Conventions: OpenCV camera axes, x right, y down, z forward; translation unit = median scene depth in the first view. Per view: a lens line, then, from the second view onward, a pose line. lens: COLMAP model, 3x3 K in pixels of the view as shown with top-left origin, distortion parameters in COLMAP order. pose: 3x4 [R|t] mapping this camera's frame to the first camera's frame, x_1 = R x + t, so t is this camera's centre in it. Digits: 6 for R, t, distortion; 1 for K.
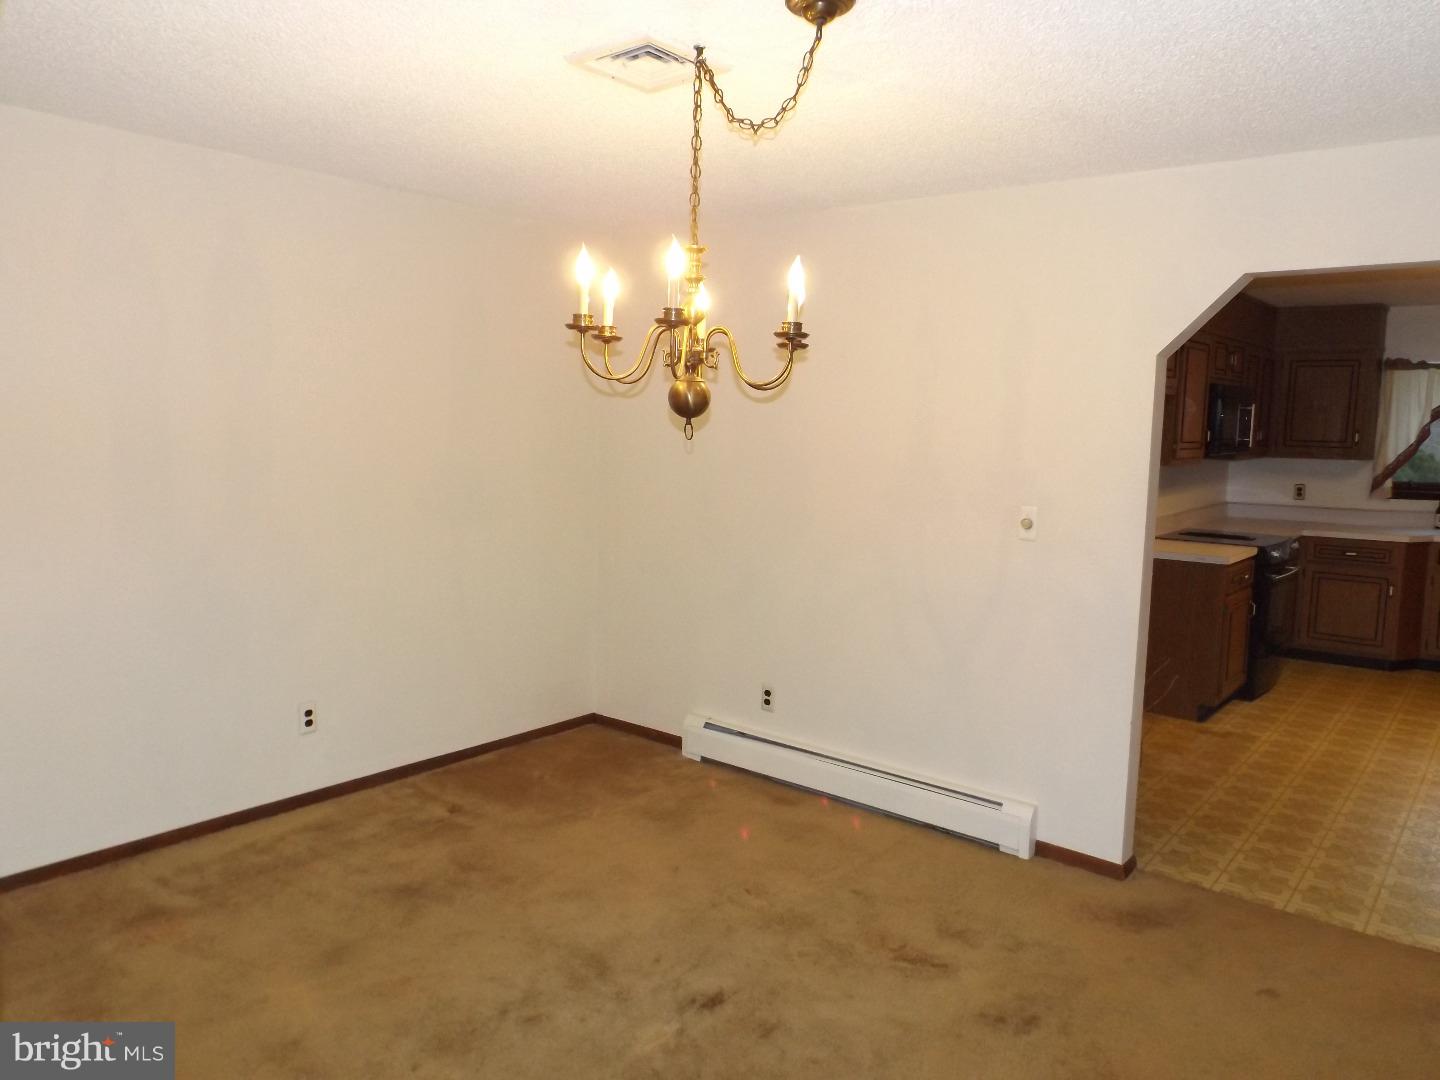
lens RADIAL K [[1062.1, 0, 692.3], [0, 1062.1, 535.4], [0, 0, 1]] dist [0.022115, -0.040077]
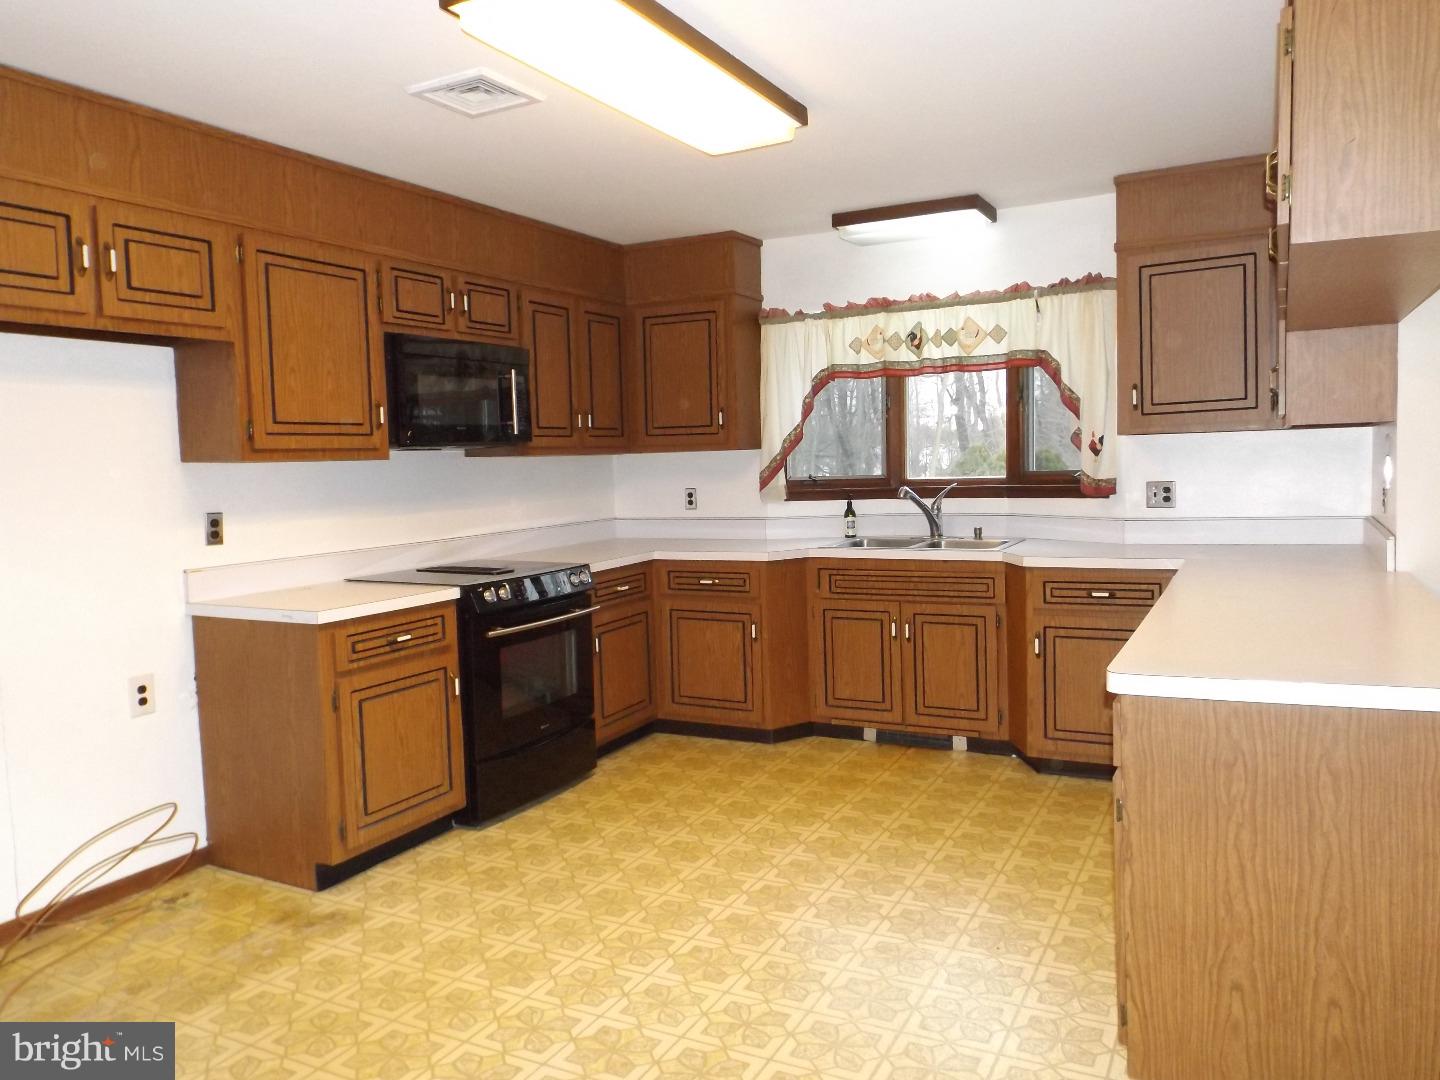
lens RADIAL K [[1062.1, 0, 692.3], [0, 1062.1, 535.4], [0, 0, 1]] dist [0.022115, -0.040077]
pose [[0.981019, -0.058888, 0.184754, 0.483510], [0.065392, 0.997429, -0.029304, 0.007048], [-0.182553, 0.040829, 0.982348, 0.309965]]
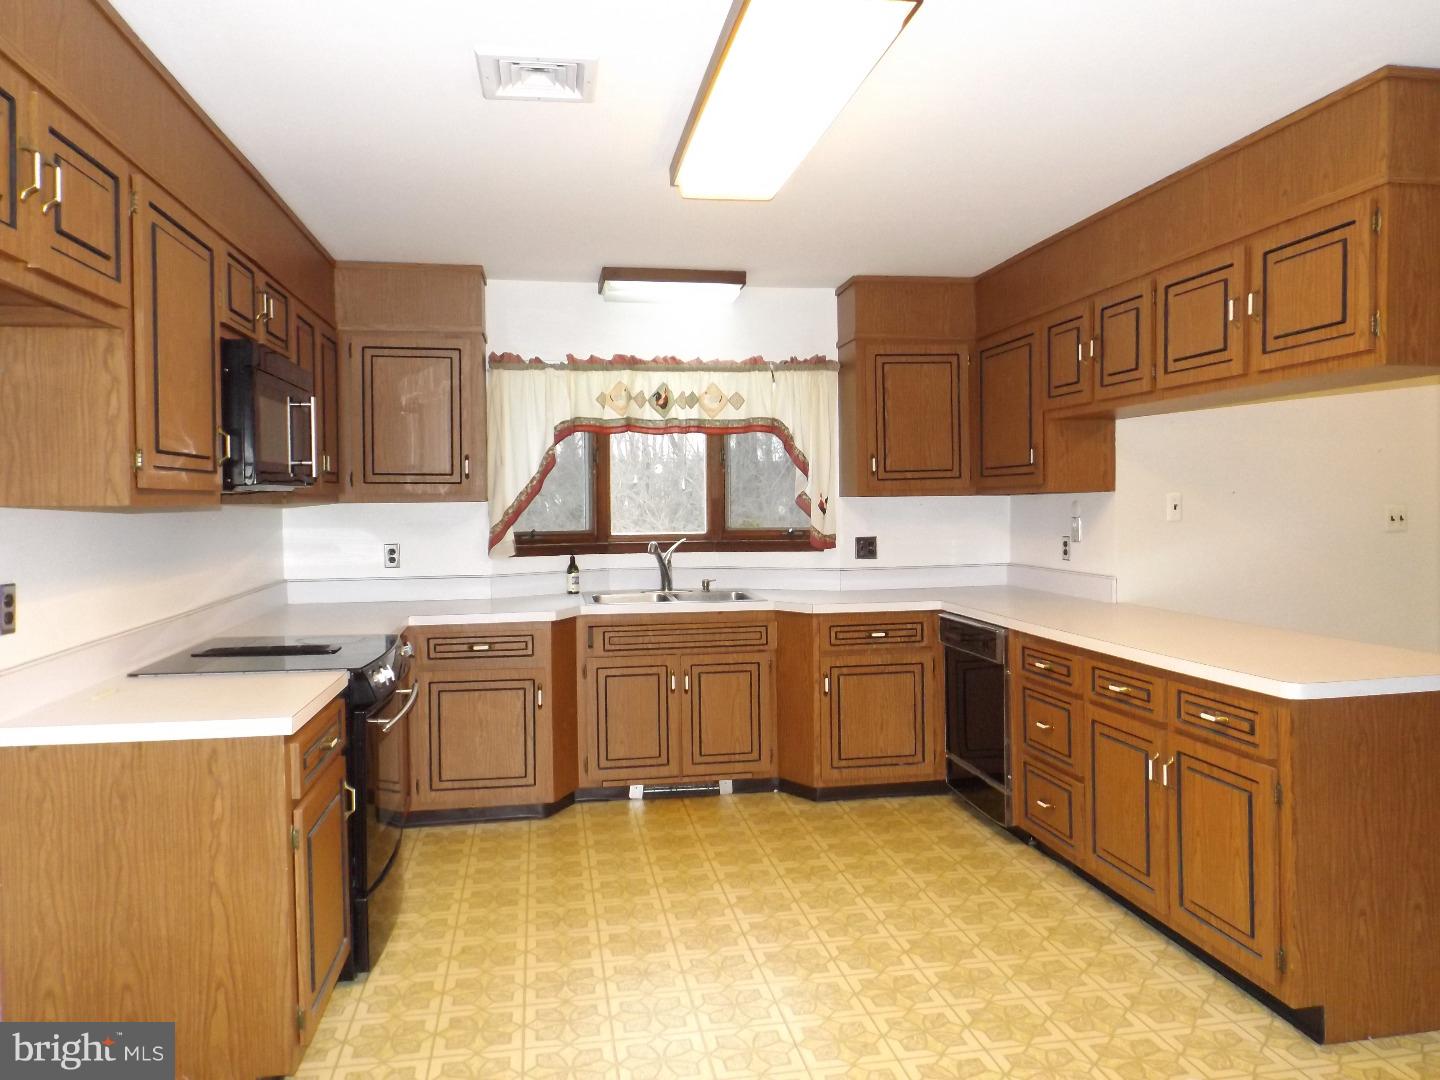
lens RADIAL K [[1045.0, 0, 712.2], [0, 1045.0, 533.5], [0, 0, 1]] dist [0.017827, -0.035390]
pose [[0.660633, -0.044054, 0.749415, 0.247996], [0.100841, 0.994437, -0.030437, -0.016987], [-0.743905, 0.095680, 0.661400, 0.481718]]
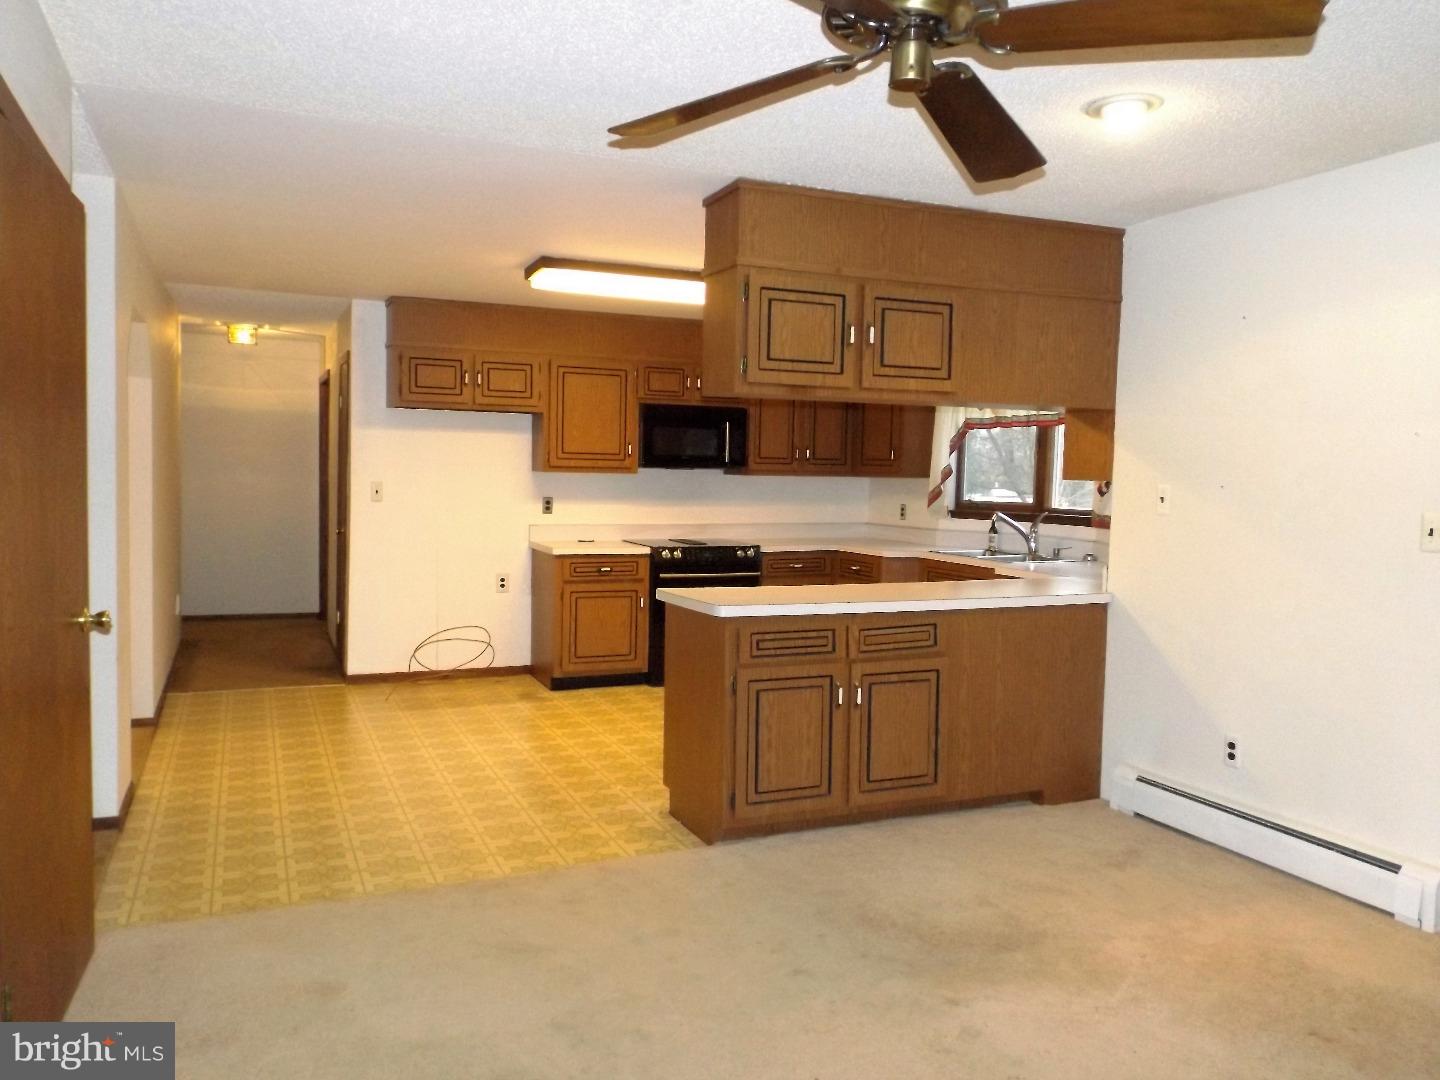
lens RADIAL K [[1035.4, 0, 702.7], [0, 1035.4, 533.2], [0, 0, 1]] dist [0.014856, -0.036010]
pose [[0.894706, 0.027832, -0.445788, 0.935714], [-0.052317, 0.997717, -0.042711, 0.035205], [0.443582, 0.061536, 0.894119, 0.039457]]
